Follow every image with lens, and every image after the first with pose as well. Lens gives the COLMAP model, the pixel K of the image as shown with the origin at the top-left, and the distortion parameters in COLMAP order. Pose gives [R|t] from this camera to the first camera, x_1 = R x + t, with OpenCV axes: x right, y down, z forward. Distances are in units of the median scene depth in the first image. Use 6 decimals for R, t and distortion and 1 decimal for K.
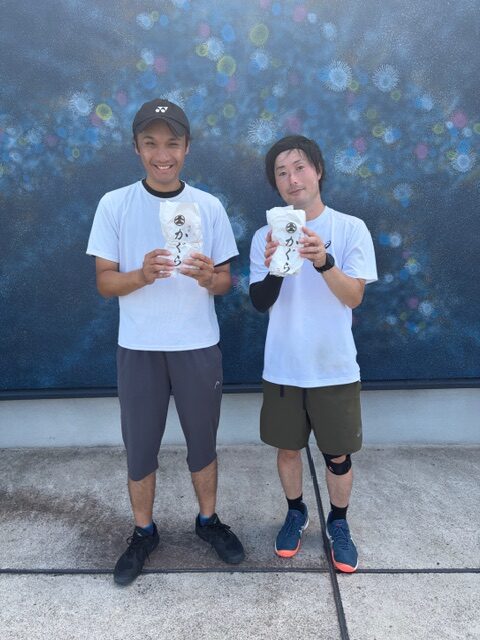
lens RADIAL K [[471.7, 0, 239.5], [0, 471.7, 324.0], [0, 0, 1]] dist [0.042265, -0.051137]
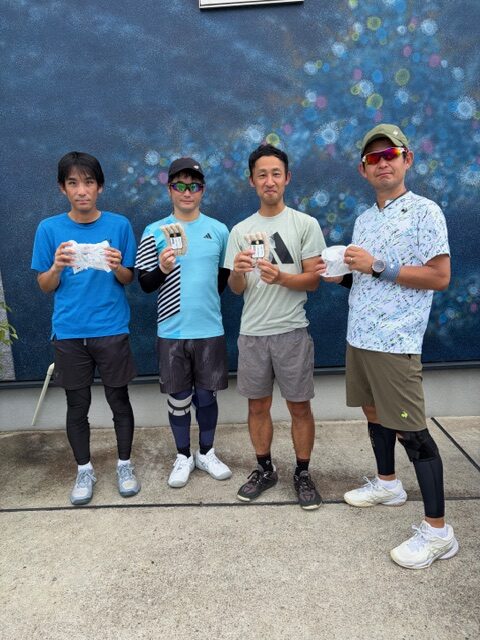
lens RADIAL K [[471.7, 0, 242.0], [0, 471.7, 322.9], [0, 0, 1]] dist [0.042265, -0.051137]
pose [[0.999876, -0.015720, 0.000891, -0.374148], [0.015745, 0.997798, -0.064425, 0.106841], [0.000124, 0.064432, 0.997922, -0.198880]]
